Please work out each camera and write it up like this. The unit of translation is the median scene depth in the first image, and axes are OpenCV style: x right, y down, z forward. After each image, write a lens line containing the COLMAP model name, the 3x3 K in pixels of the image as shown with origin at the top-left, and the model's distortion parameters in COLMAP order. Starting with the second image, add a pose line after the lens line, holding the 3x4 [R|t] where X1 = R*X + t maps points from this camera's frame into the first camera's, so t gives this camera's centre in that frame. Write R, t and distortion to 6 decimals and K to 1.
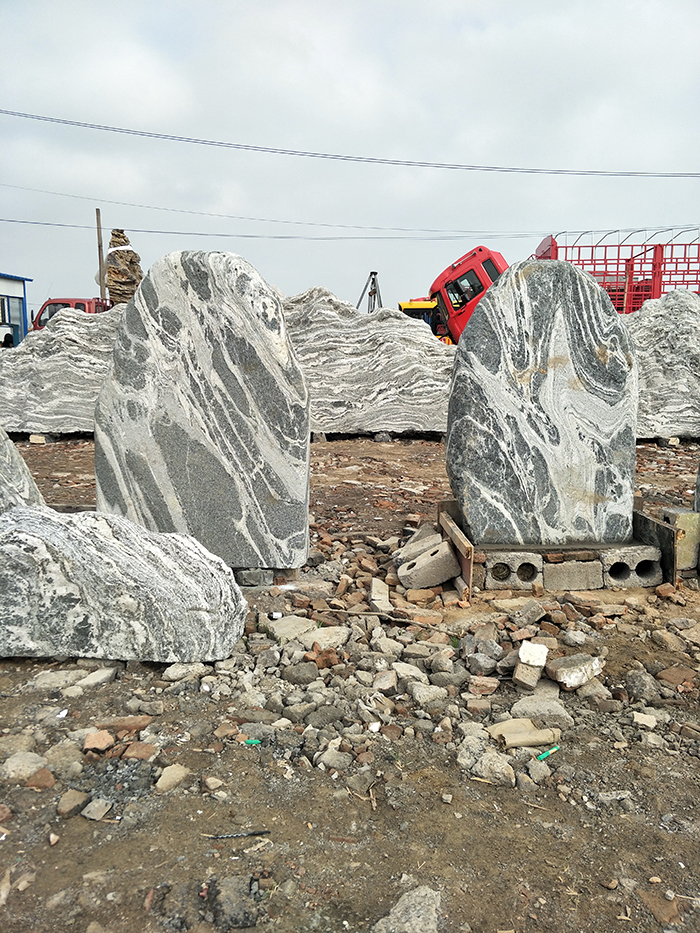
lens RADIAL K [[764.7, 0, 349.9], [0, 764.7, 467.5], [0, 0, 1]] dist [0.105487, -0.147110]
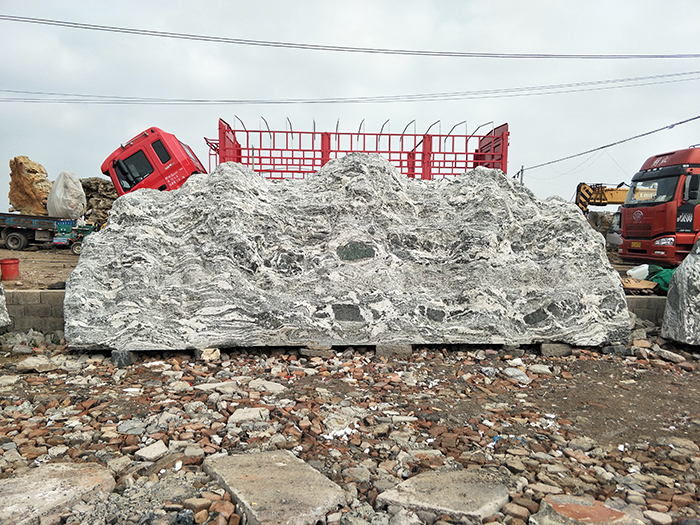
lens RADIAL K [[573.7, 0, 351.2], [0, 573.7, 267.6], [0, 0, 1]] dist [0.105487, -0.147110]
pose [[0.989858, 0.003540, 0.142017, 1.146956], [0.009495, 0.995806, -0.091000, -0.156237], [-0.141743, 0.091426, 0.985672, 0.963759]]
